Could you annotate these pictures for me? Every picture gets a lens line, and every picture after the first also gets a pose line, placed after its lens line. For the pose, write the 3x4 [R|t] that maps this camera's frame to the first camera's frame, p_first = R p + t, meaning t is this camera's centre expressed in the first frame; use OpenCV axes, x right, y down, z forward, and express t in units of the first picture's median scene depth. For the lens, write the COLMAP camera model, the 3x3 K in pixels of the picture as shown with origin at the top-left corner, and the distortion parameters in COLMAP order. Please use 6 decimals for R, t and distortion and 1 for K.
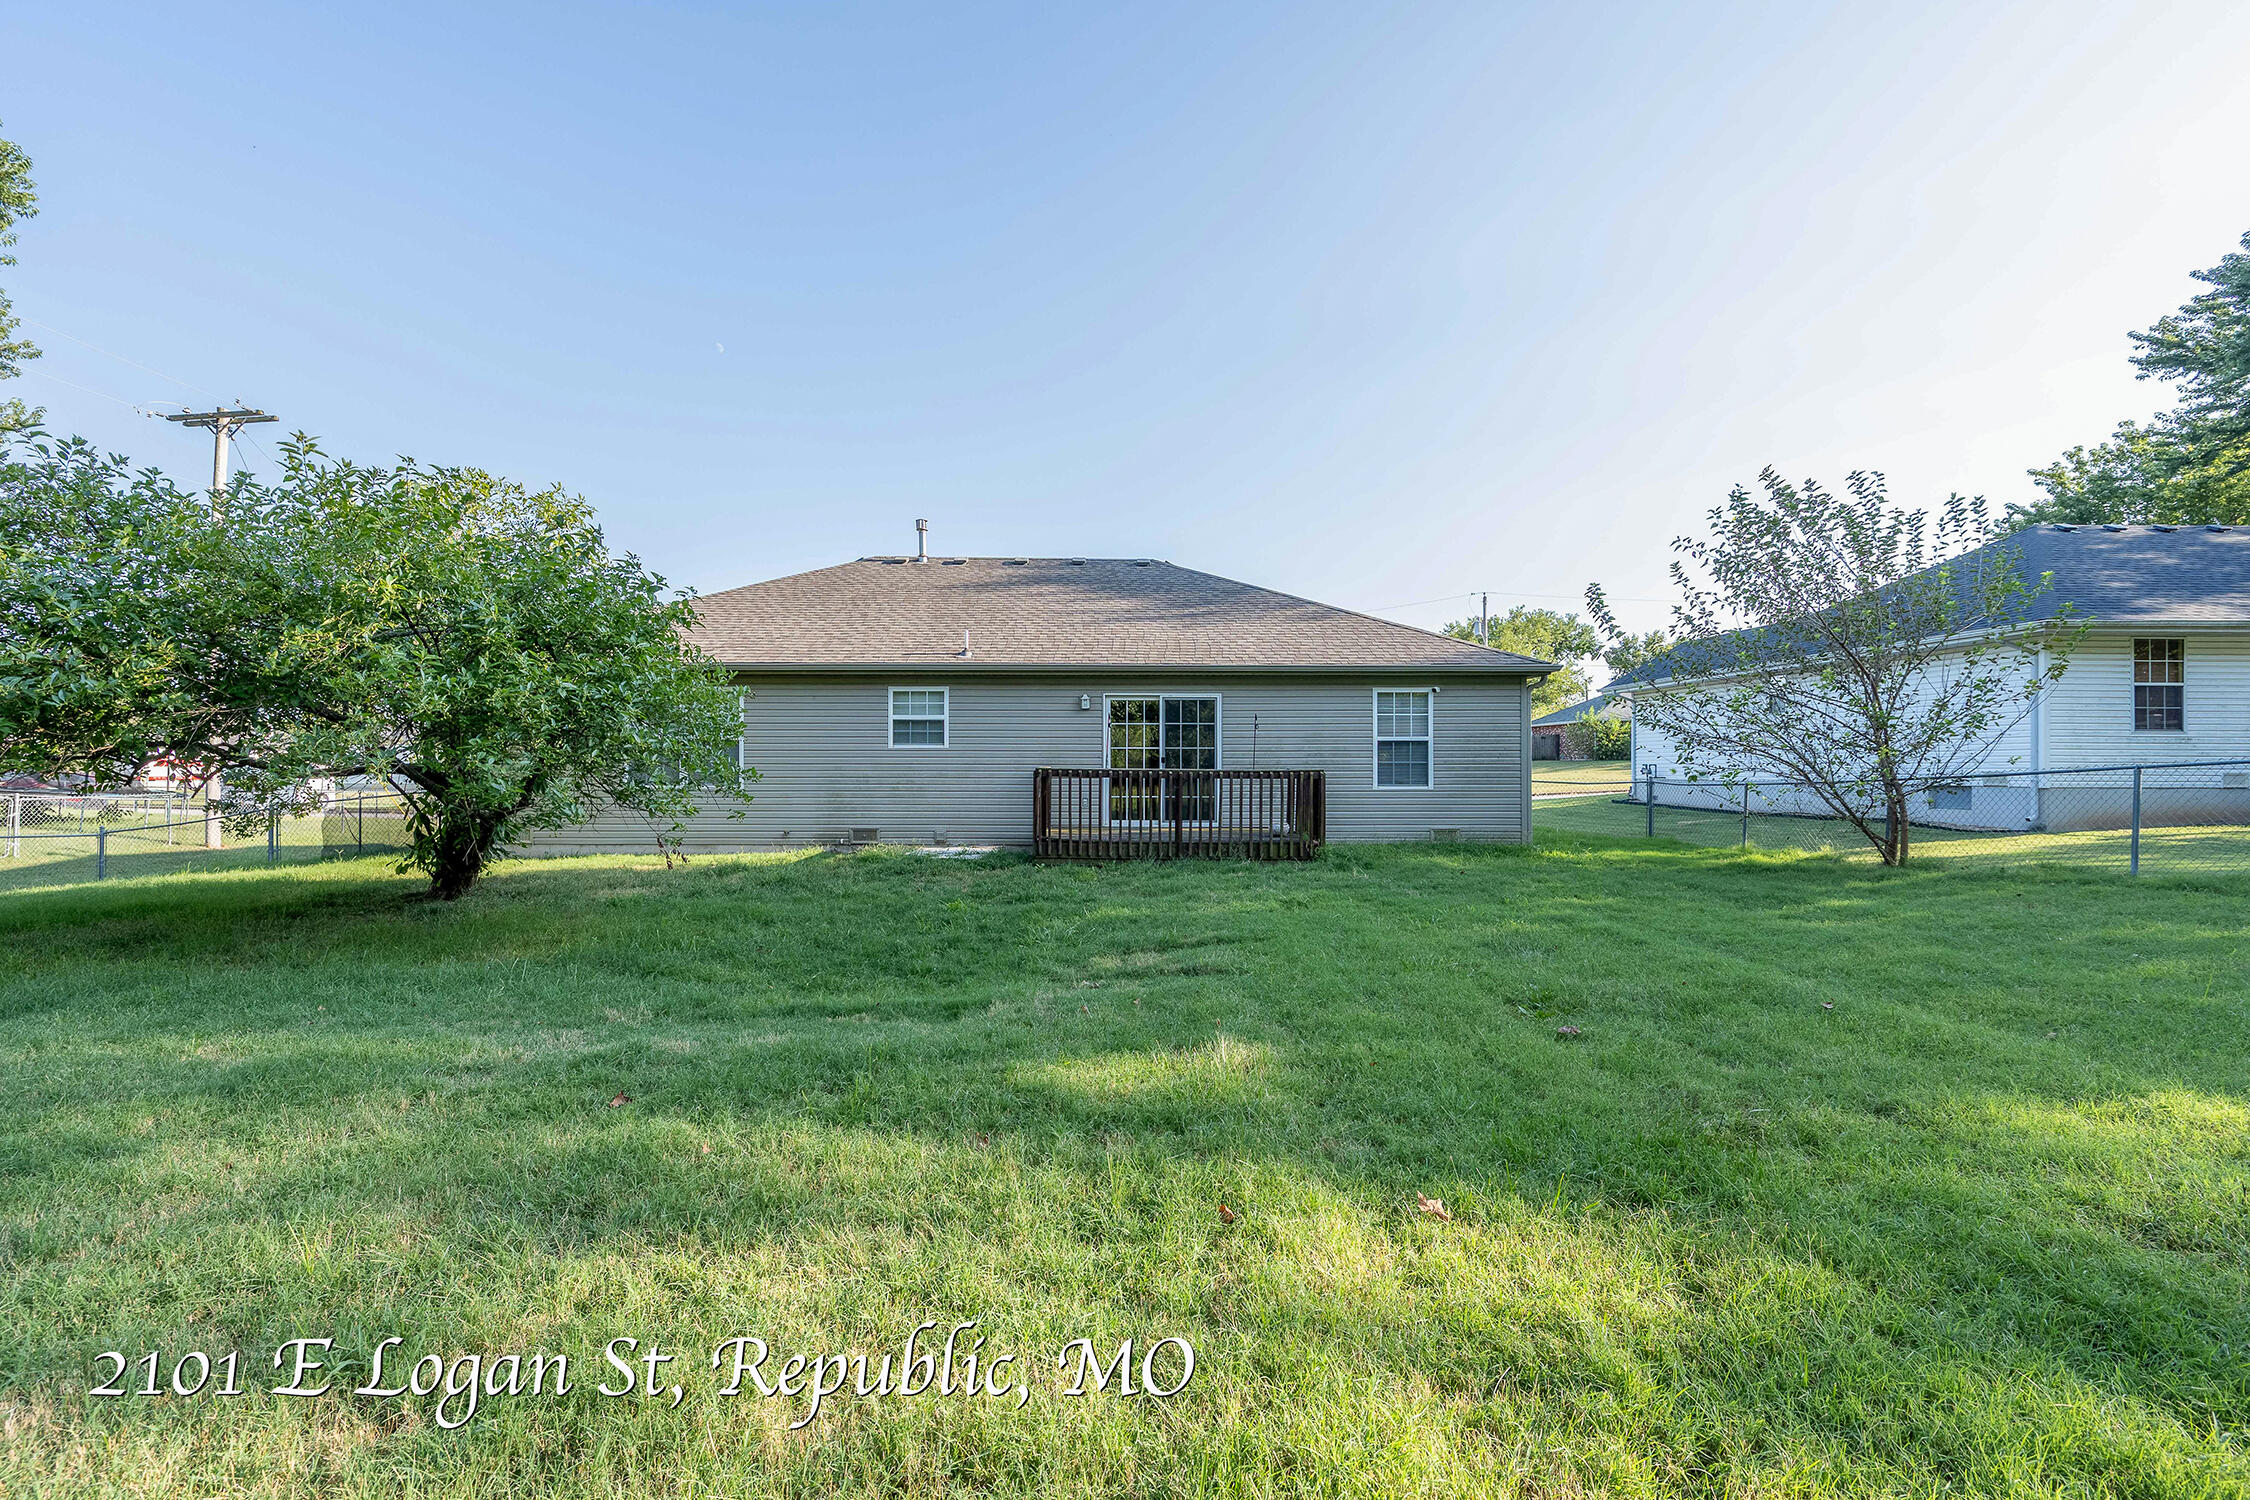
lens RADIAL K [[904.9, 0, 1133.0], [0, 904.9, 756.9], [0, 0, 1]] dist [-0.002924, -0.000116]
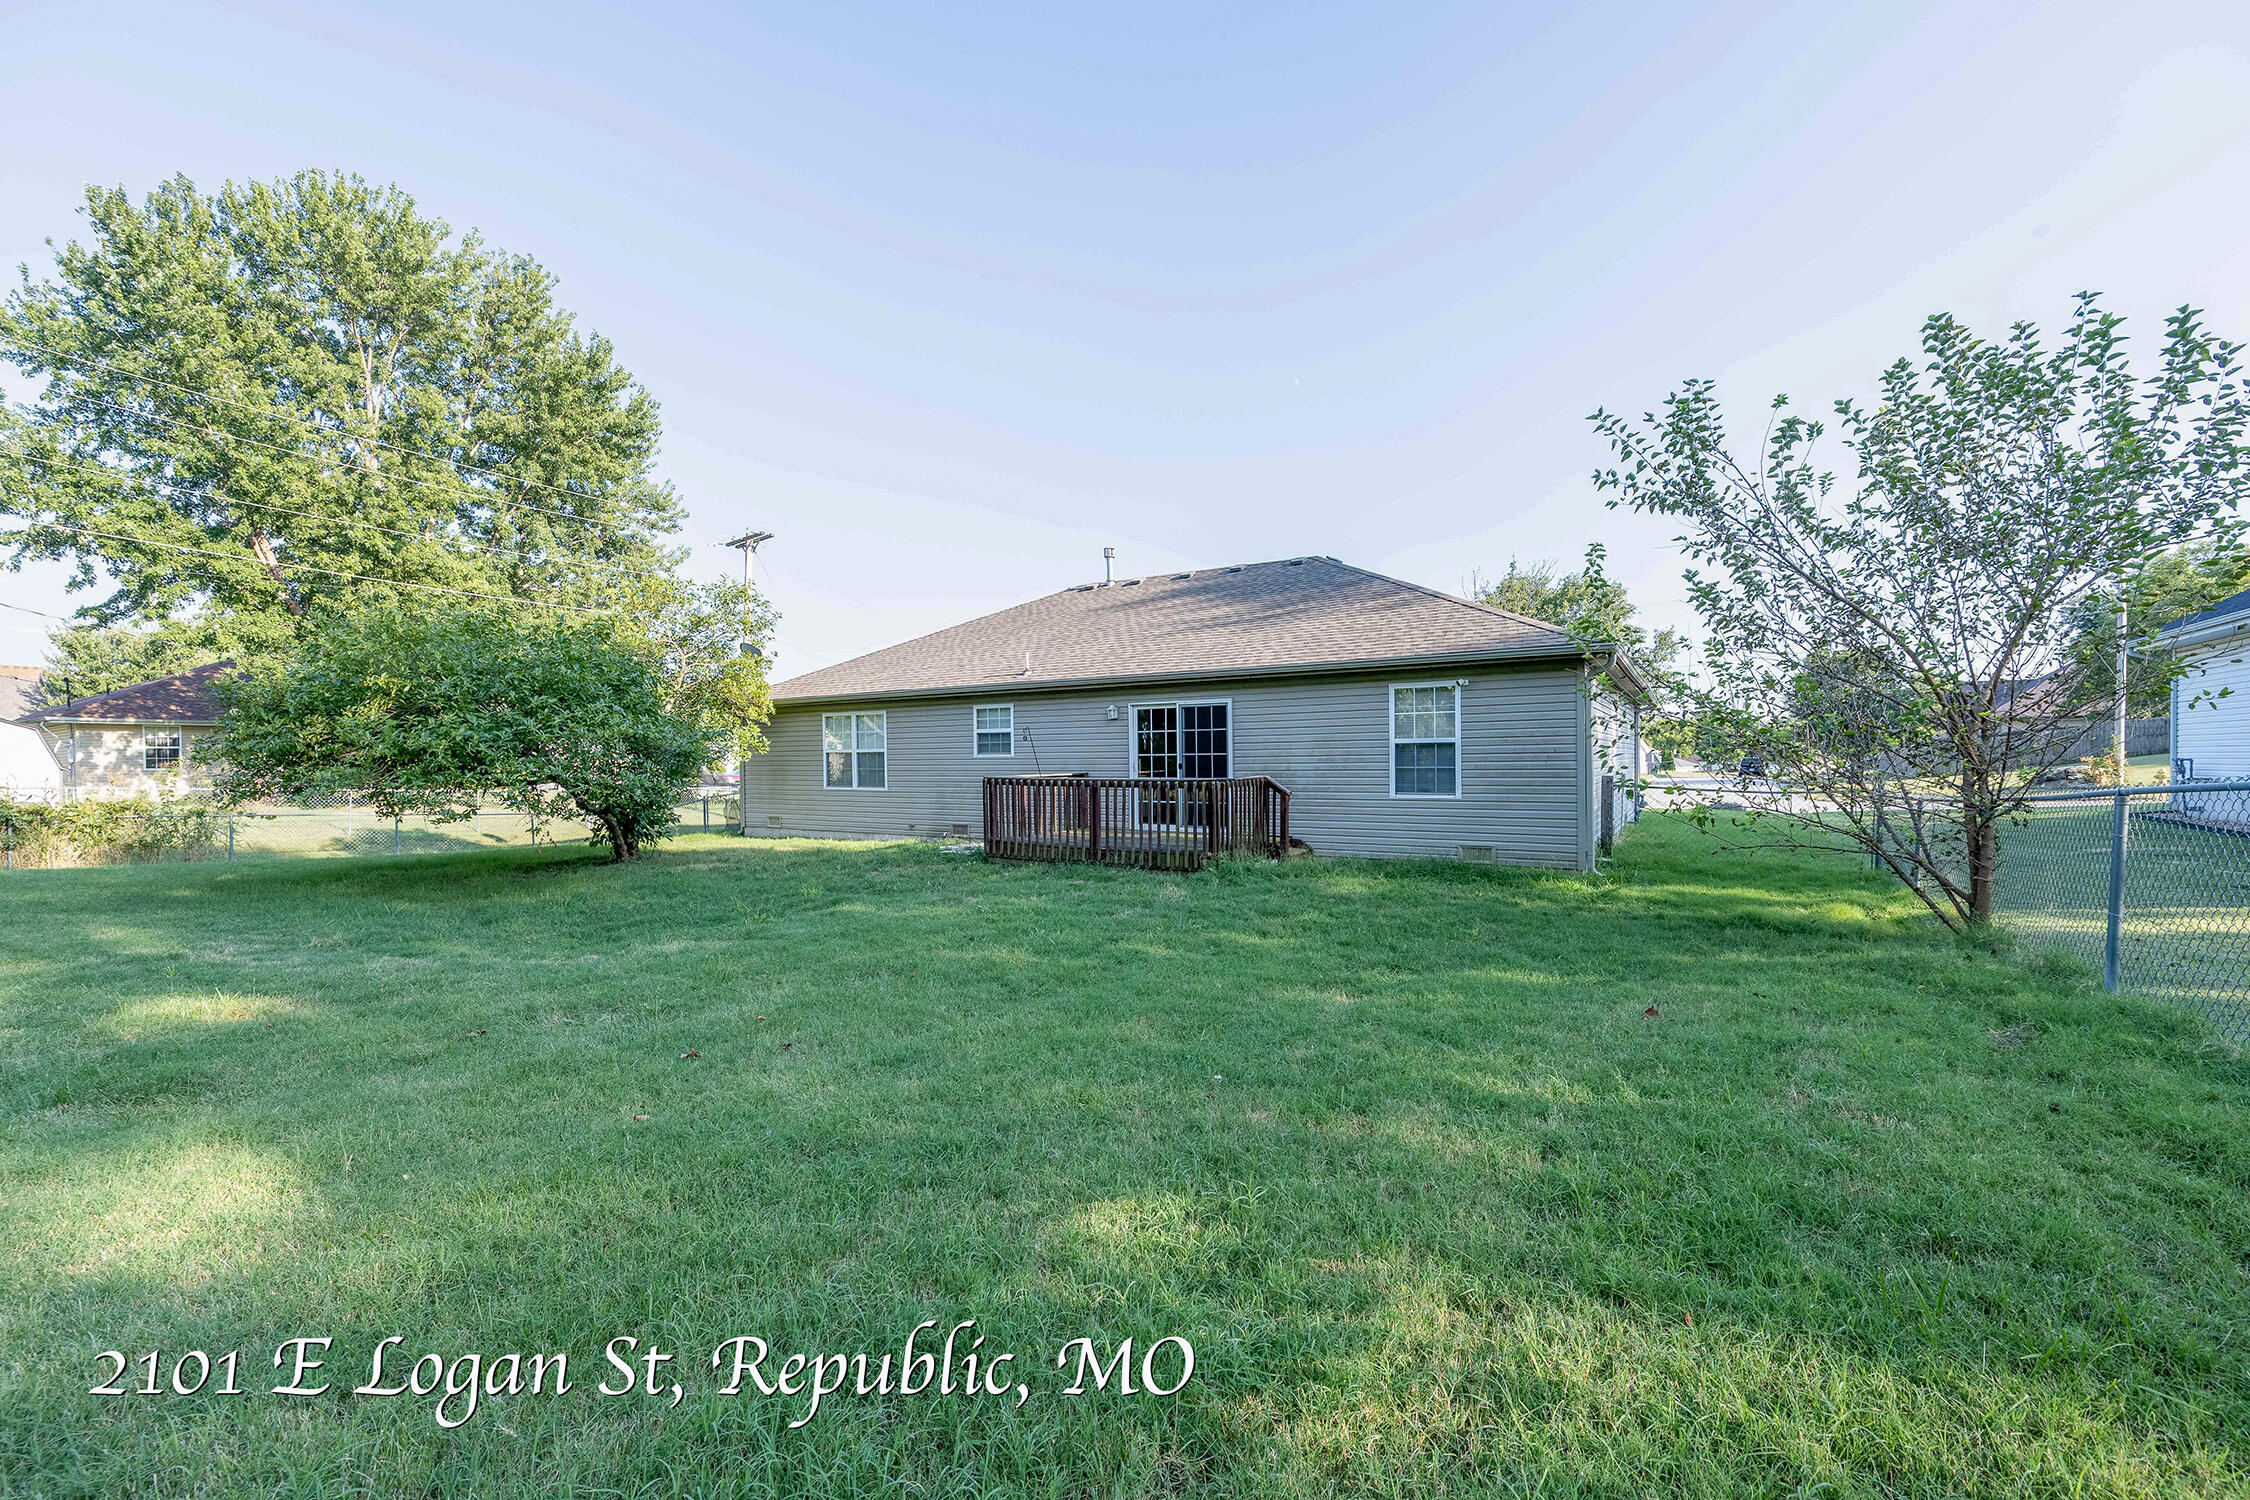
lens RADIAL K [[904.9, 0, 1137.3], [0, 904.9, 757.6], [0, 0, 1]] dist [-0.002924, -0.000116]
pose [[0.841320, -0.009695, -0.540451, 0.538994], [0.010818, 0.999941, -0.001098, -0.005648], [0.540429, -0.004923, 0.841375, 0.119557]]
